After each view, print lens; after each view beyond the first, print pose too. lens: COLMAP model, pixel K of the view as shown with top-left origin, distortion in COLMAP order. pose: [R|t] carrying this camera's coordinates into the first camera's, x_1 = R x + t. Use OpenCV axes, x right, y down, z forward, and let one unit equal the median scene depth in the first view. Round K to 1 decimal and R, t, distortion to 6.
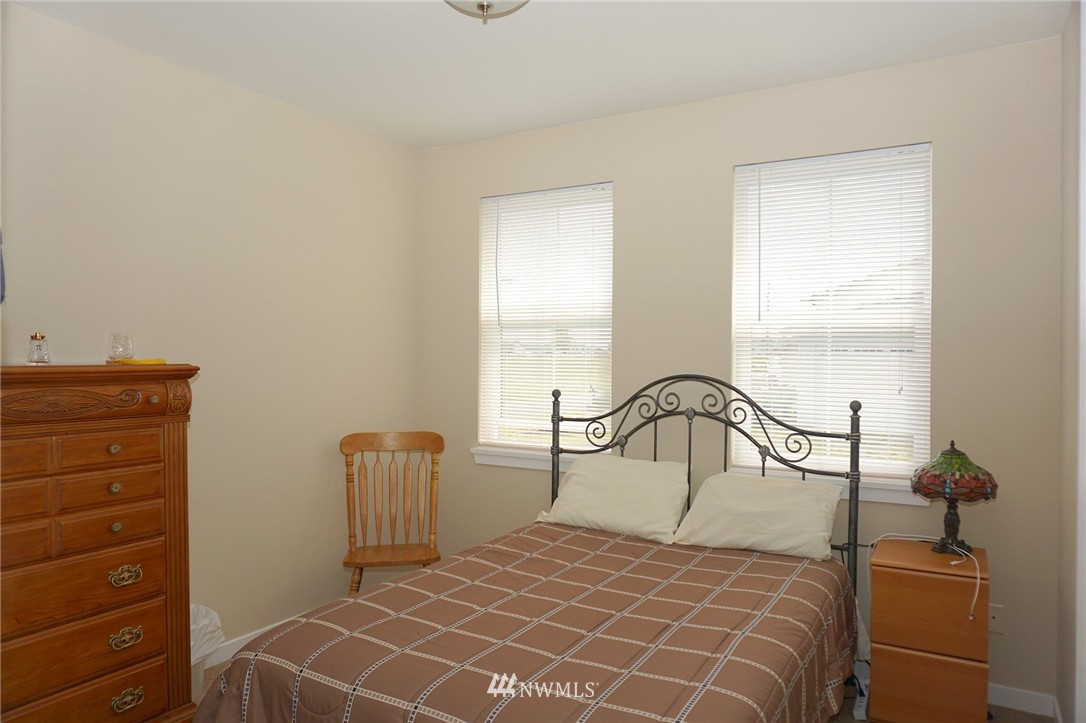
lens RADIAL K [[727.4, 0, 543.0], [0, 727.4, 361.5], [0, 0, 1]] dist [-0.035938, 0.004197]
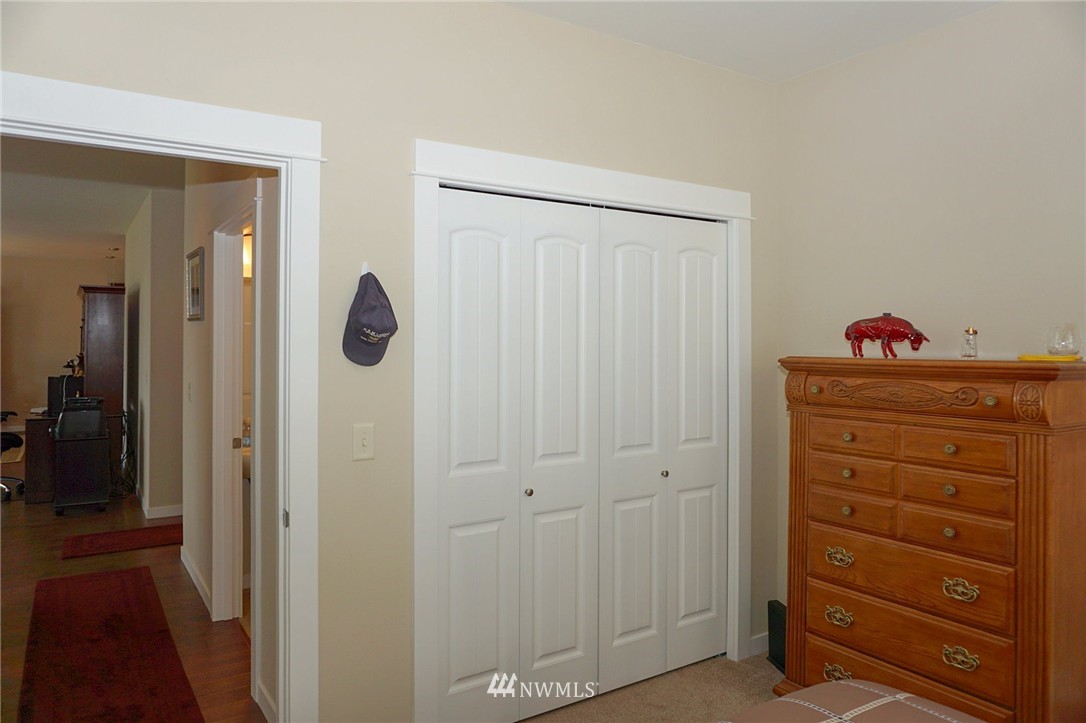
lens RADIAL K [[727.4, 0, 543.0], [0, 727.4, 361.5], [0, 0, 1]] dist [-0.035938, 0.004197]
pose [[-0.451052, 0.010080, -0.892441, 0.480127], [-0.018357, 0.999620, 0.020568, -0.002001], [0.892309, 0.025660, -0.450696, 0.943524]]
